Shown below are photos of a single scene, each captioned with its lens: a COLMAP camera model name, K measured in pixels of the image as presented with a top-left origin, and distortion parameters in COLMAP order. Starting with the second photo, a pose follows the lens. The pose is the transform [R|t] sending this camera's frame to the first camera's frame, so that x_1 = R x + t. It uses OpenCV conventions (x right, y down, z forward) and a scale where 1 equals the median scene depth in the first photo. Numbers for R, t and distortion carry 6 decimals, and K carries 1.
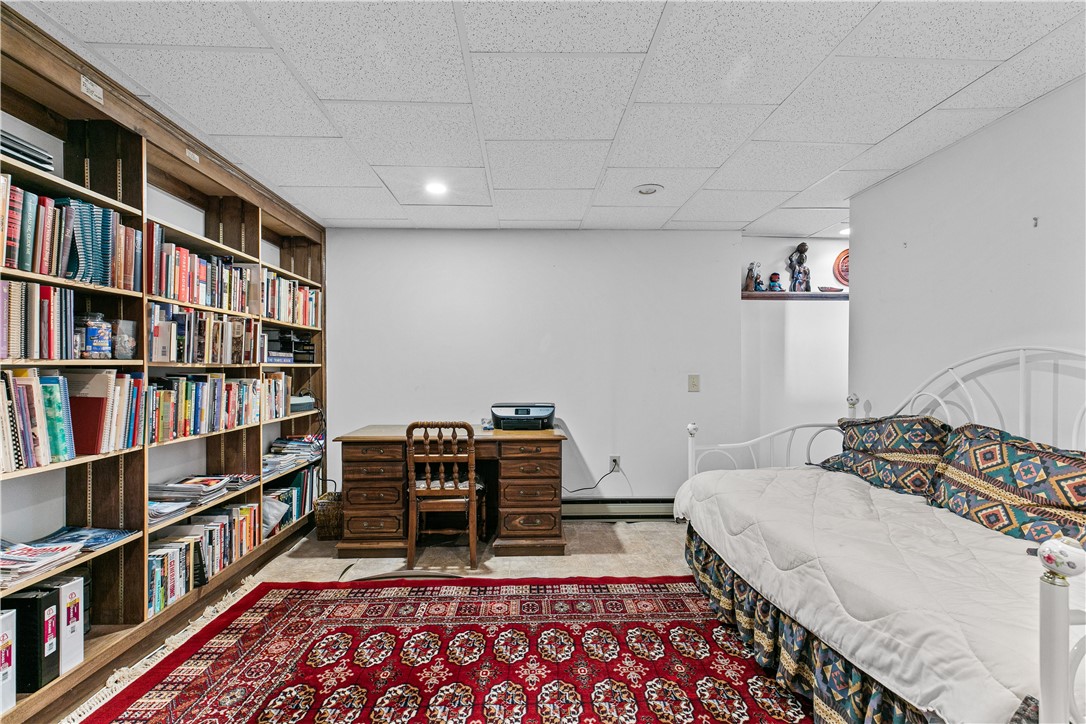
lens RADIAL K [[494.9, 0, 541.0], [0, 494.9, 373.2], [0, 0, 1]] dist [0.001807, -0.000185]
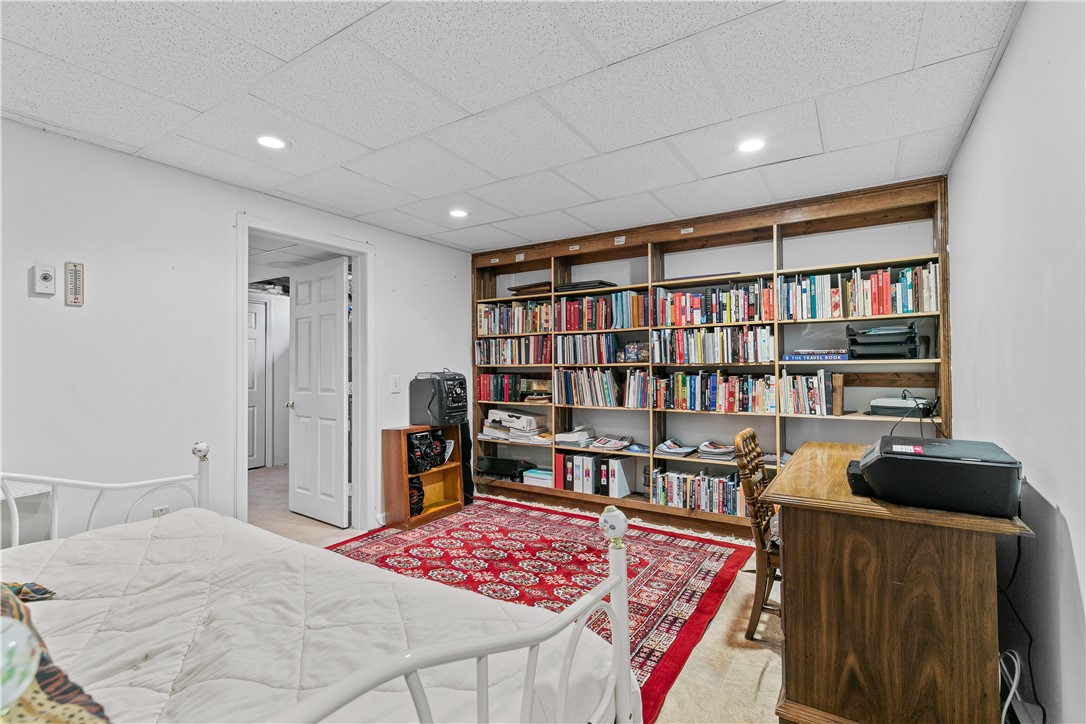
lens RADIAL K [[494.0, 0, 544.9], [0, 494.0, 366.3], [0, 0, 1]] dist [0.002877, 0.000285]
pose [[-0.565071, -0.000224, -0.825042, 0.785160], [-0.002603, 0.999995, 0.001512, -0.011182], [0.825038, 0.003002, -0.565069, 1.419682]]
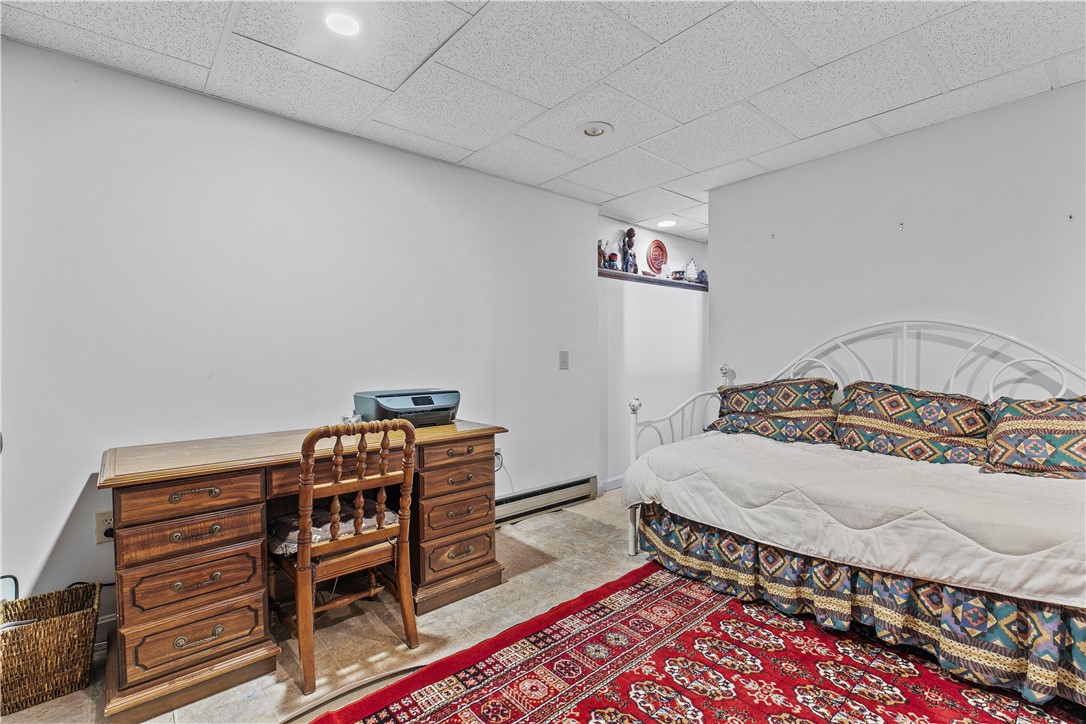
lens RADIAL K [[494.0, 0, 544.9], [0, 494.0, 366.3], [0, 0, 1]] dist [0.002877, 0.000285]
pose [[0.772714, -0.021677, 0.634383, -0.493523], [0.016641, 0.999765, 0.013893, 0.029825], [-0.634536, -0.000178, 0.772894, 0.479268]]
